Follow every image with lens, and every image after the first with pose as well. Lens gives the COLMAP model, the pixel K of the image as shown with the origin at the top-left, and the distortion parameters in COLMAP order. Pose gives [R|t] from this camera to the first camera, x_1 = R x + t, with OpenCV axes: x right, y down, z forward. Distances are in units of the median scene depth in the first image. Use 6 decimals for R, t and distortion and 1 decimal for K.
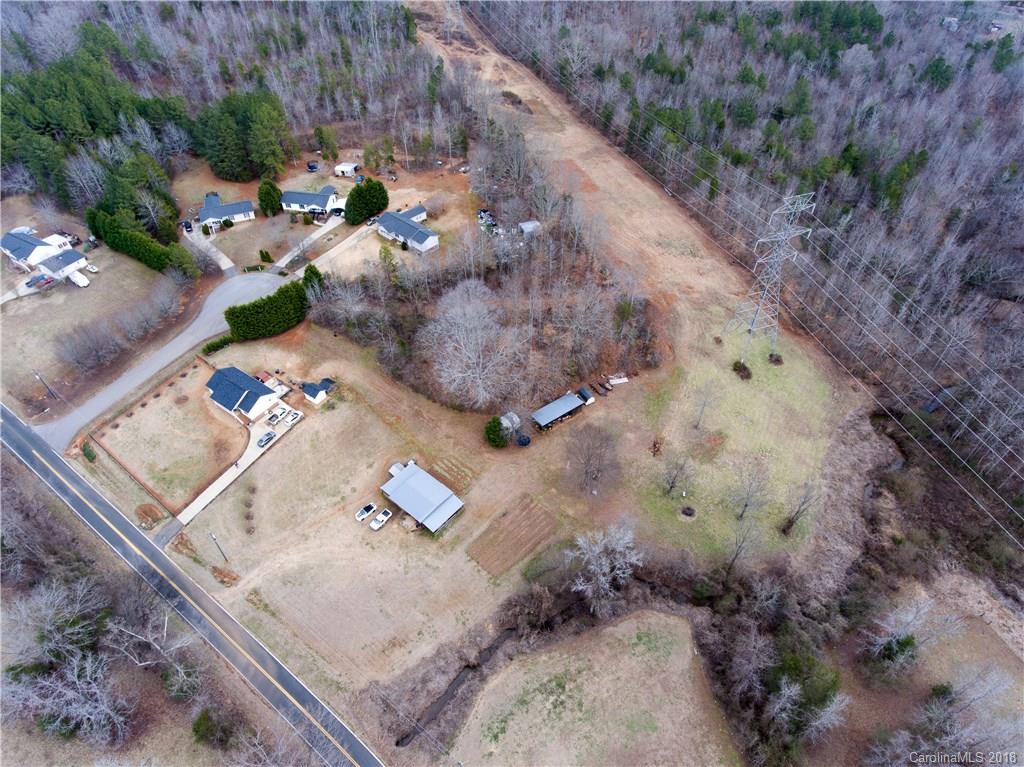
lens RADIAL K [[600.6, 0, 514.6], [0, 600.6, 379.0], [0, 0, 1]] dist [-0.002458, -0.001296]
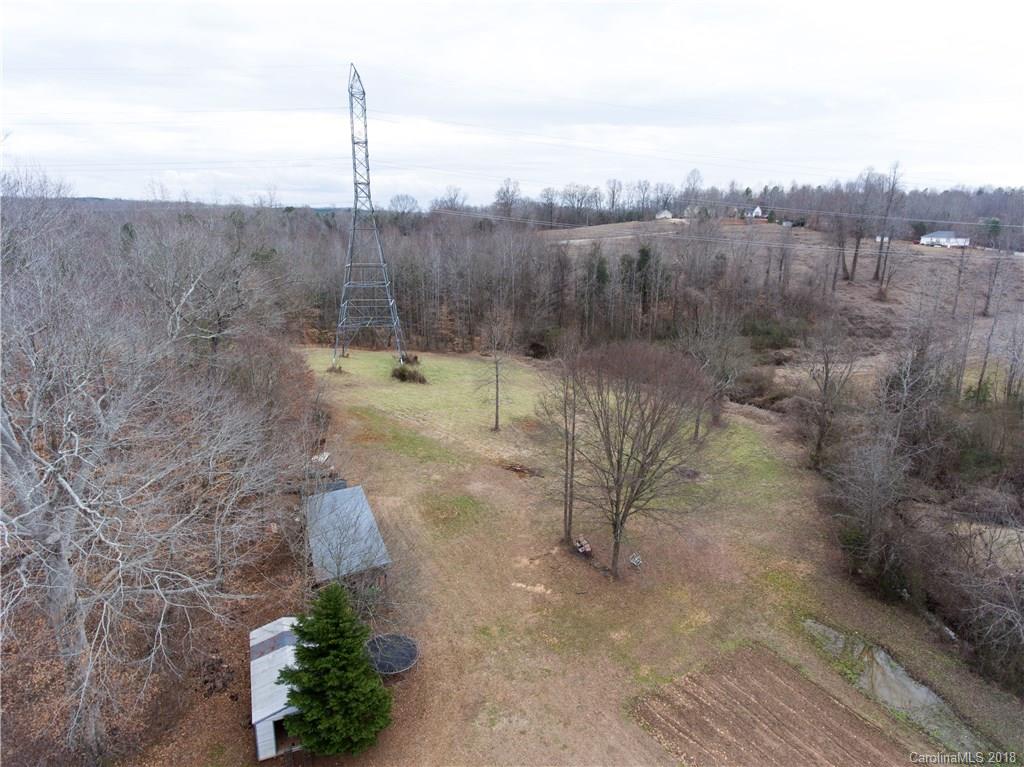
lens RADIAL K [[600.6, 0, 514.6], [0, 600.6, 379.0], [0, 0, 1]] dist [-0.002458, -0.001296]
pose [[0.236702, -0.253706, 0.937873, -0.206870], [0.671425, 0.740430, 0.030840, 0.049866], [-0.702254, 0.622412, 0.345606, 0.905124]]
